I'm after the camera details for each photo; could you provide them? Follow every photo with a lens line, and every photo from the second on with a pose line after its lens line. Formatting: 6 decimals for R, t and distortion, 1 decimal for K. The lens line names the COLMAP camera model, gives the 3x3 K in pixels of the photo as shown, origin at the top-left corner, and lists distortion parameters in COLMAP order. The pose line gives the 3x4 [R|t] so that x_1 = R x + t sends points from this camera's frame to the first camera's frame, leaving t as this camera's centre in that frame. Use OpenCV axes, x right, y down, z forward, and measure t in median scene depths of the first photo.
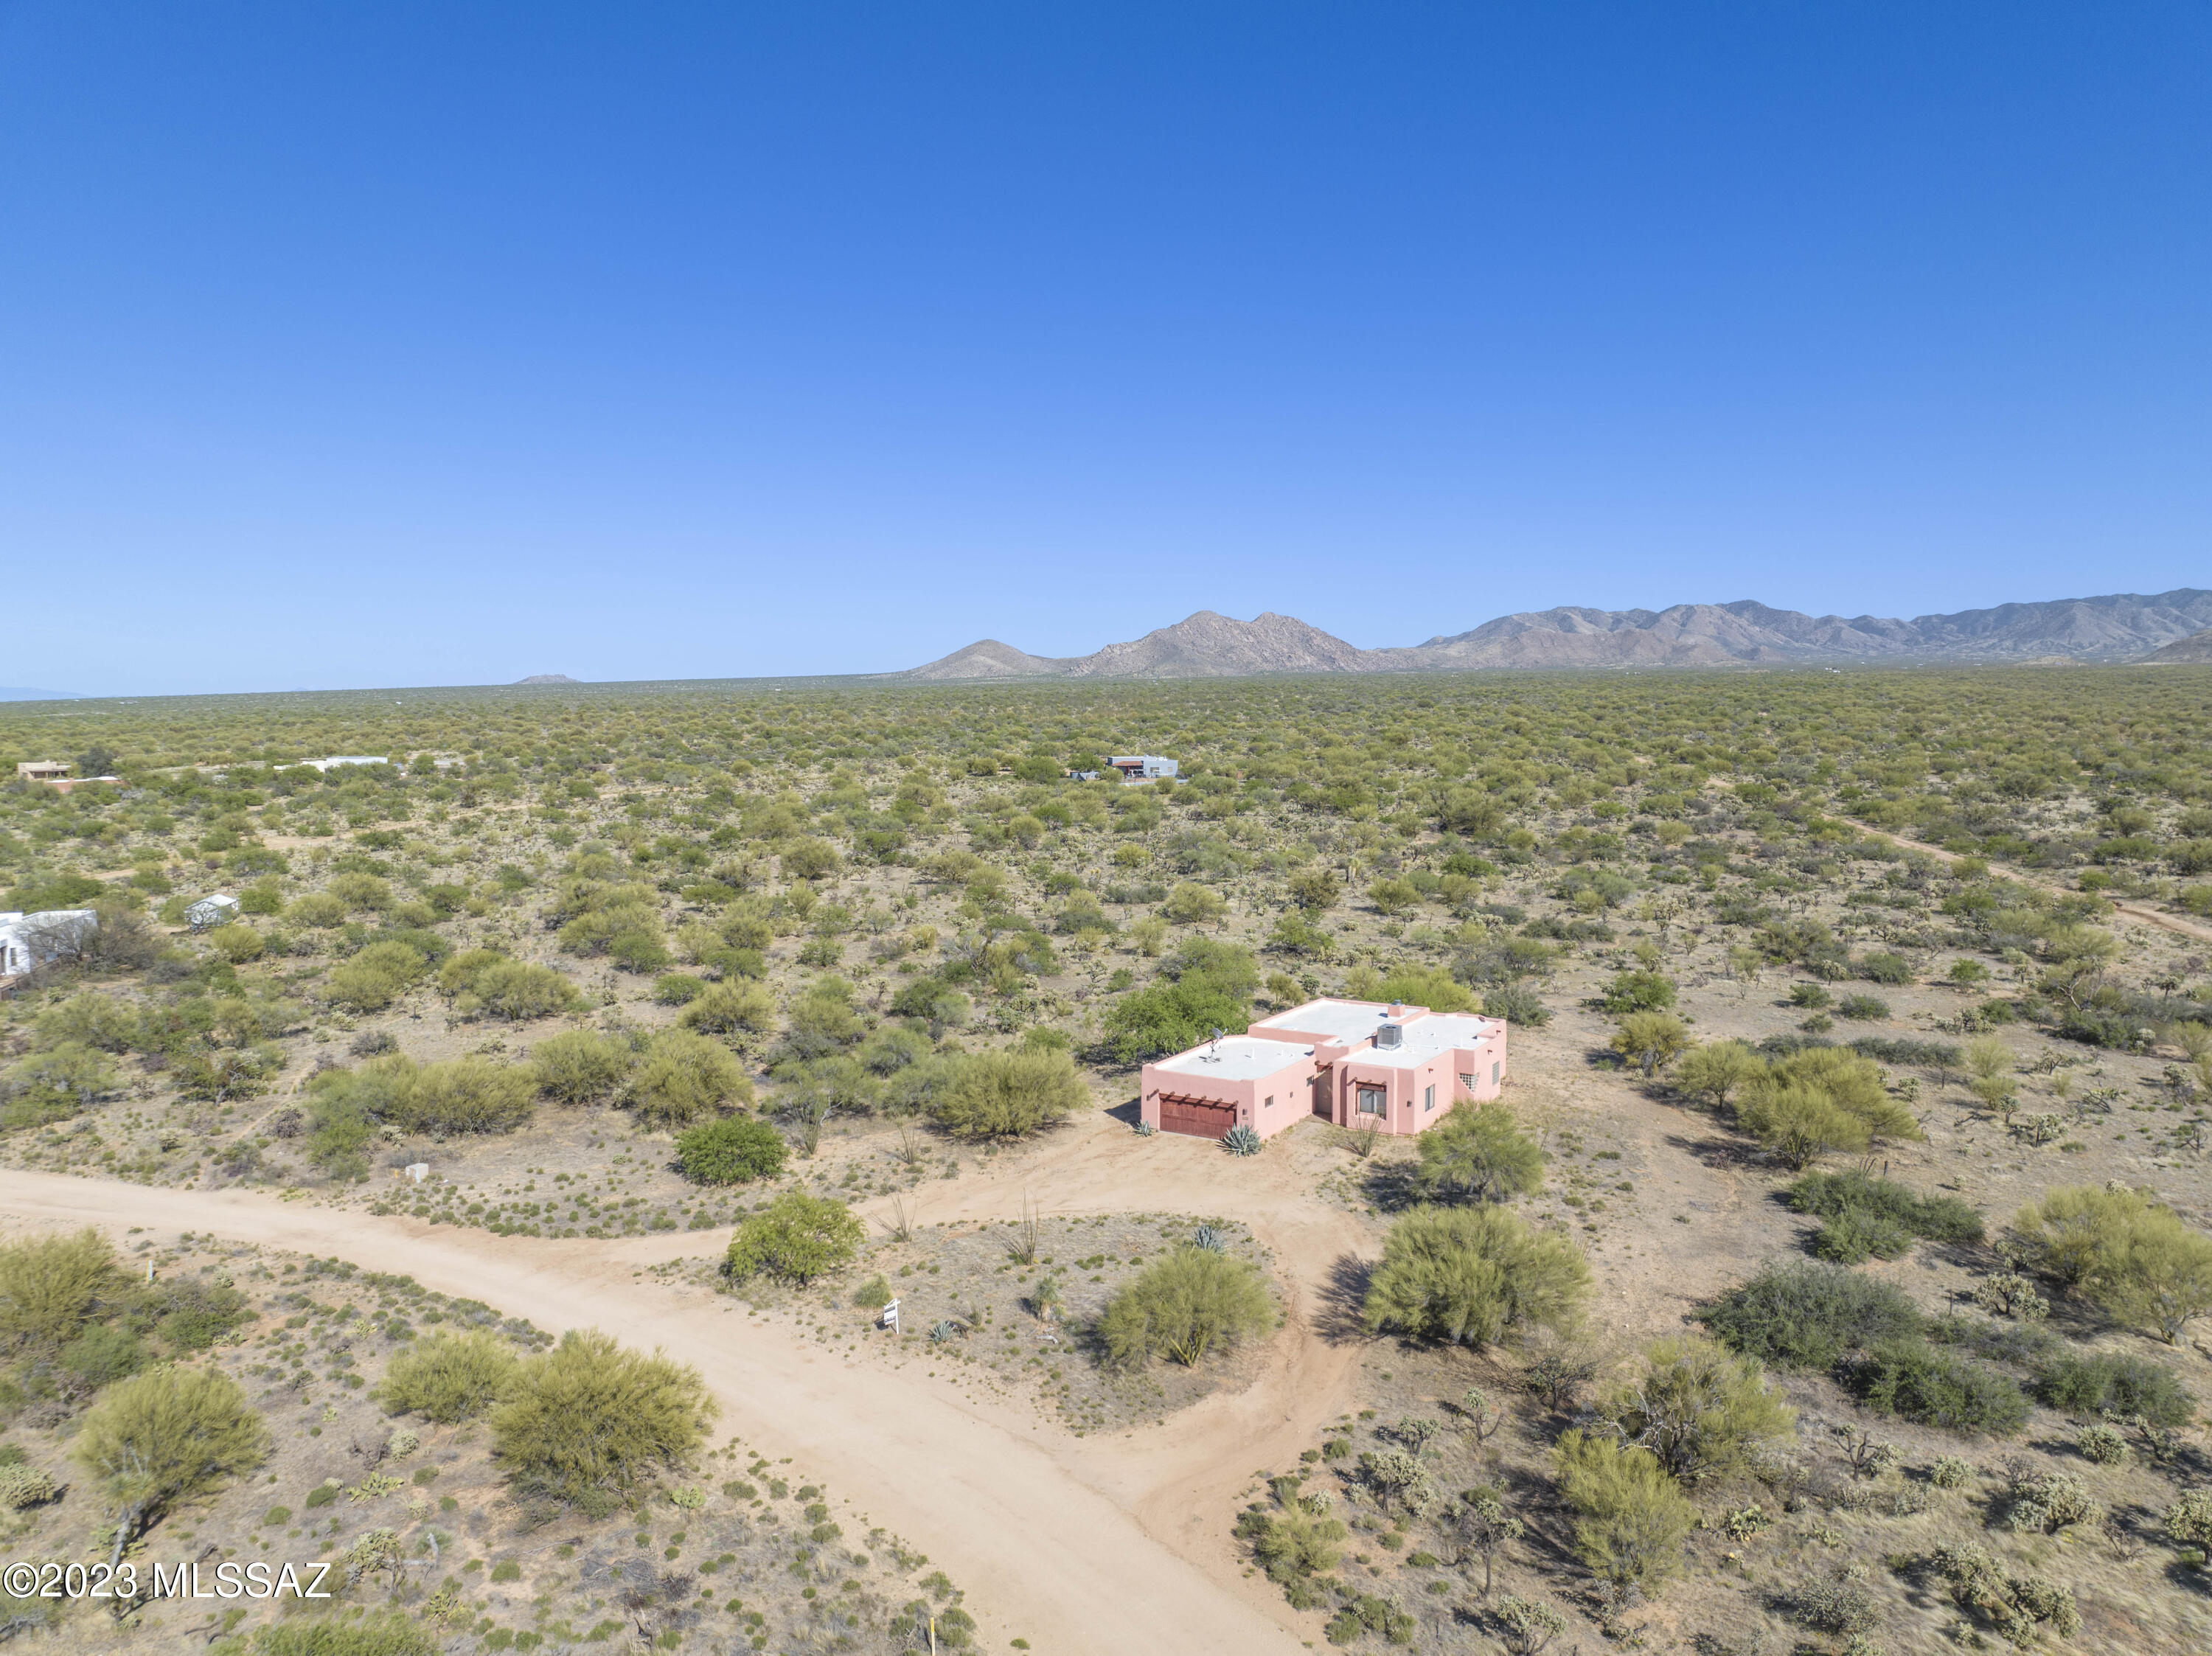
lens RADIAL K [[1550.0, 0, 1106.0], [0, 1550.0, 828.0], [0, 0, 1]] dist [-0.039630, 0.006564]
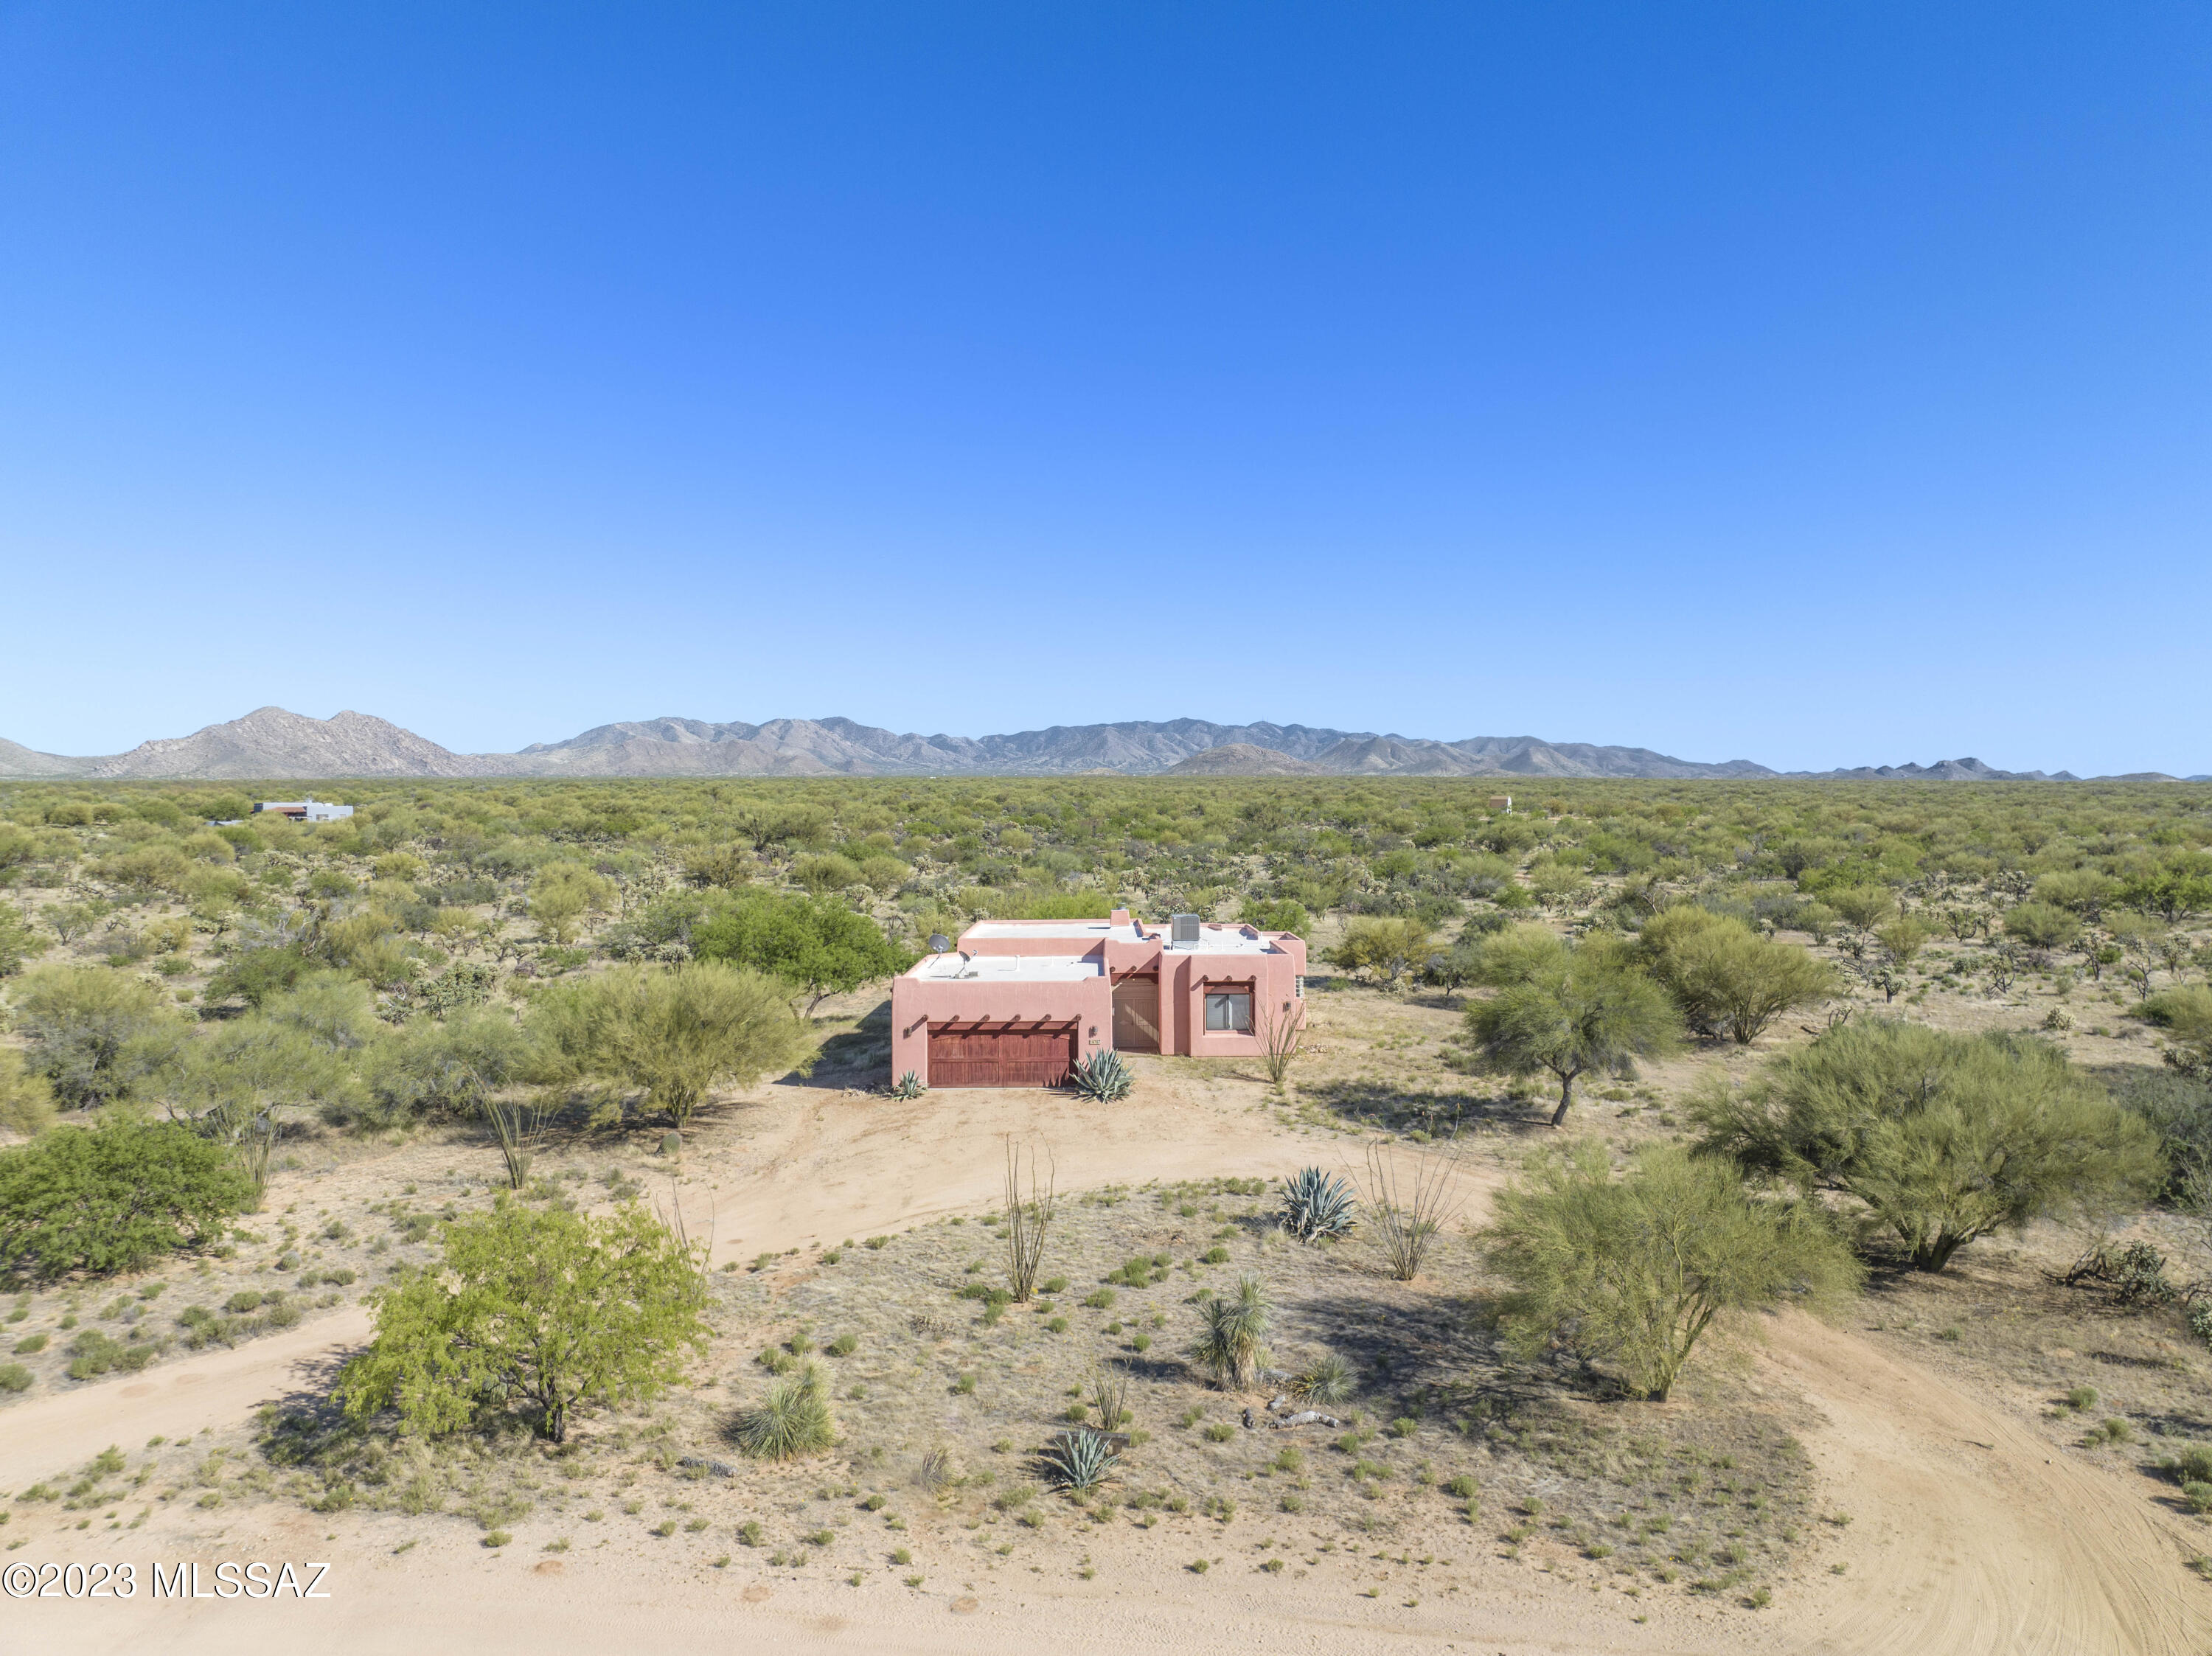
lens RADIAL K [[1550.0, 0, 1106.0], [0, 1550.0, 828.0], [0, 0, 1]] dist [-0.039630, 0.006564]
pose [[0.843896, -0.001253, 0.536505, -0.220794], [0.040060, 0.997353, -0.060682, 0.136689], [-0.535009, 0.072702, 0.841712, 0.470141]]
